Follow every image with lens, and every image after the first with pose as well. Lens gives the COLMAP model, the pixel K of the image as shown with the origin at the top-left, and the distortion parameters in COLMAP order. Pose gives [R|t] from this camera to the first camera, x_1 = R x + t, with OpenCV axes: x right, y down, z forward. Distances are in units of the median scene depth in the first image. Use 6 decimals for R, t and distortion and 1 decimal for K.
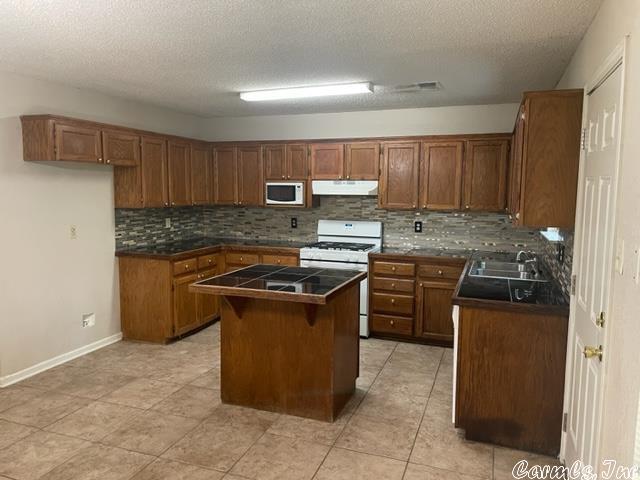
lens RADIAL K [[483.5, 0, 322.1], [0, 483.5, 237.3], [0, 0, 1]] dist [0.051005, -0.064391]
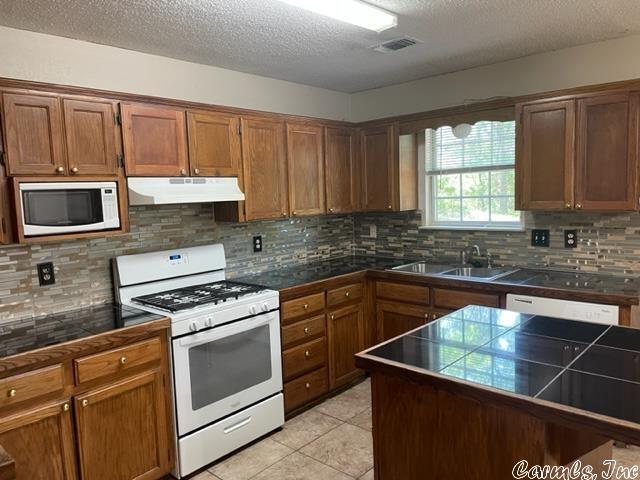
lens RADIAL K [[483.5, 0, 322.8], [0, 483.5, 240.3], [0, 0, 1]] dist [0.051005, -0.064391]
pose [[0.373365, -0.116044, 0.920398, -0.450079], [0.133290, 0.988561, 0.070568, -0.069774], [-0.918059, 0.096332, 0.384562, 0.703176]]
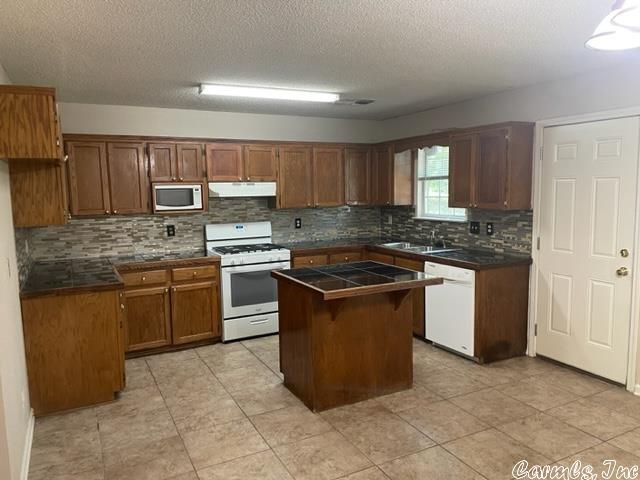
lens RADIAL K [[483.5, 0, 326.0], [0, 483.5, 239.4], [0, 0, 1]] dist [0.051005, -0.064391]
pose [[0.672035, -0.099649, 0.733784, -0.623967], [0.097779, 0.994169, 0.045459, -0.031899], [-0.734035, 0.041198, 0.677861, 0.228158]]
